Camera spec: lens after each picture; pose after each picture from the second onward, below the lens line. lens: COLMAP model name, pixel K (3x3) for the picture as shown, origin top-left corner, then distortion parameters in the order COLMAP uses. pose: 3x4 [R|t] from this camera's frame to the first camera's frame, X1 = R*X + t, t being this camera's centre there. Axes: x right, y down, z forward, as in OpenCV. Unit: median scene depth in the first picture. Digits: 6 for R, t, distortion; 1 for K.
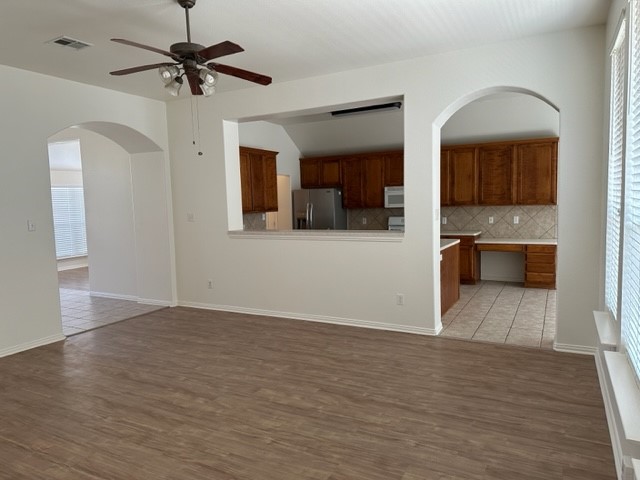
lens RADIAL K [[449.6, 0, 317.0], [0, 449.6, 237.2], [0, 0, 1]] dist [0.089545, -0.099343]
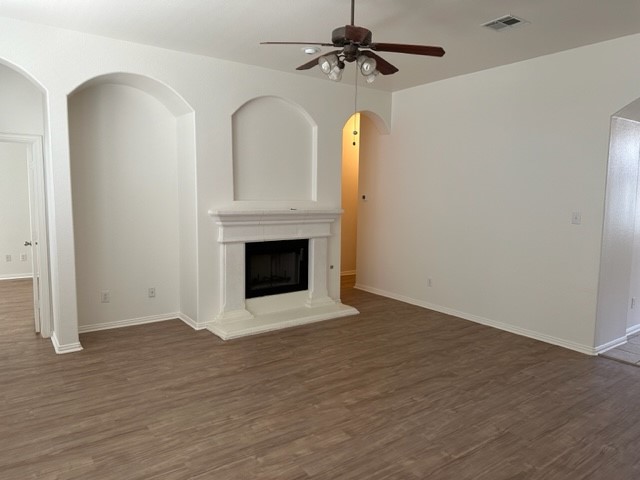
lens RADIAL K [[449.6, 0, 317.0], [0, 449.6, 237.2], [0, 0, 1]] dist [0.089545, -0.099343]
pose [[-0.440076, 0.115368, -0.890518, 0.614609], [-0.072763, 0.983870, 0.163420, -0.141598], [0.895008, 0.136714, -0.424583, 1.343247]]
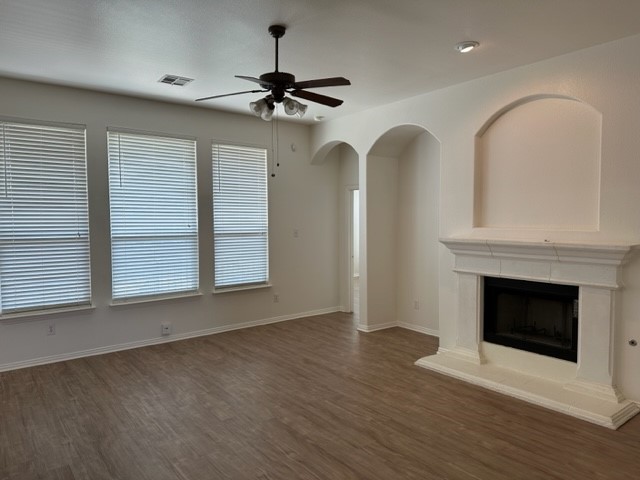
lens RADIAL K [[449.6, 0, 317.0], [0, 449.6, 237.2], [0, 0, 1]] dist [0.089545, -0.099343]
pose [[-0.913415, 0.017192, 0.406667, -0.755625], [0.067744, 0.991594, 0.110240, -0.150252], [-0.401354, 0.128244, -0.906901, 1.888765]]
